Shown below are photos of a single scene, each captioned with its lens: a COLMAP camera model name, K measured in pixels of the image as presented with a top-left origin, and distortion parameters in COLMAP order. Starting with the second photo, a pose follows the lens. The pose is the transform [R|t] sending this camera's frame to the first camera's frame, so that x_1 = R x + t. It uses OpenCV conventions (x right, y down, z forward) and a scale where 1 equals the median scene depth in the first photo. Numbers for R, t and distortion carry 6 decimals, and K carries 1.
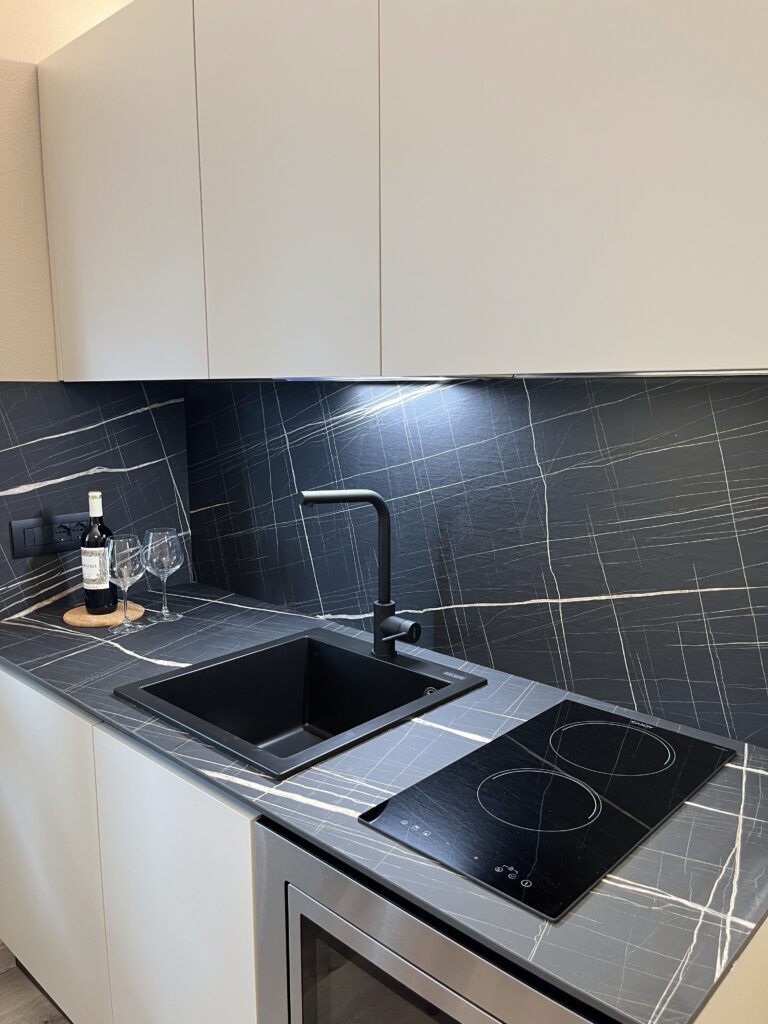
lens RADIAL K [[766.3, 0, 385.5], [0, 766.3, 520.9], [0, 0, 1]] dist [0.073773, -0.079666]
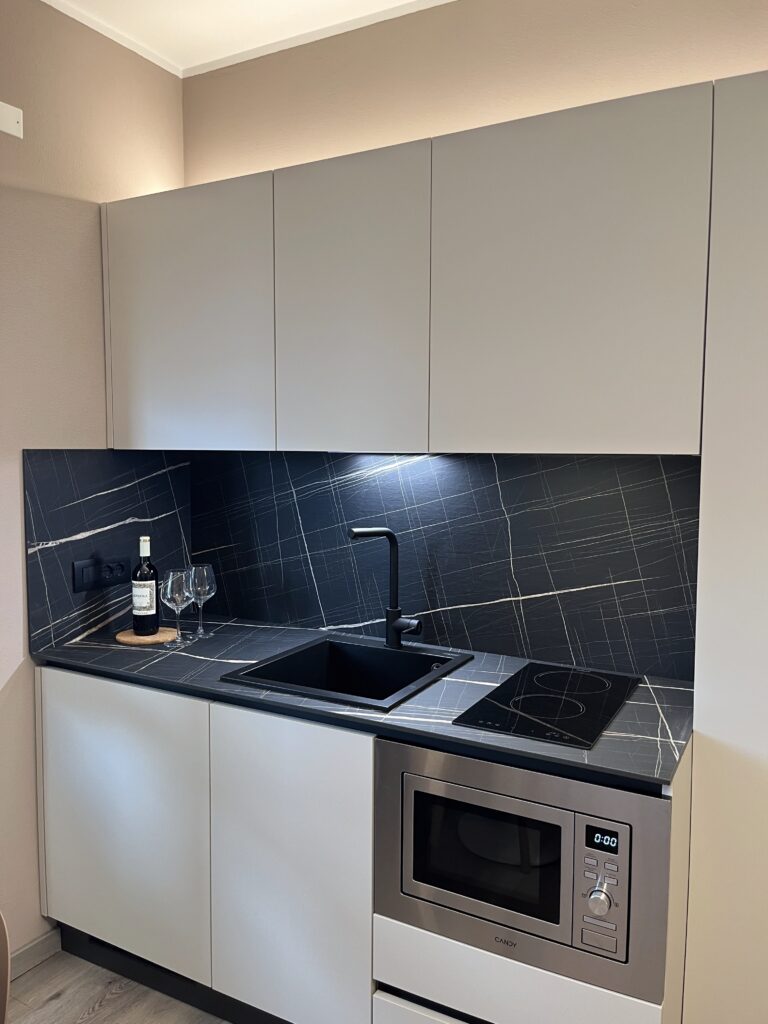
lens RADIAL K [[766.3, 0, 385.5], [0, 766.3, 520.9], [0, 0, 1]] dist [0.073773, -0.079666]
pose [[0.966565, -0.013891, 0.256044, -0.357710], [0.033198, 0.996907, -0.071236, 0.044084], [-0.254262, 0.077354, 0.964037, -0.345418]]
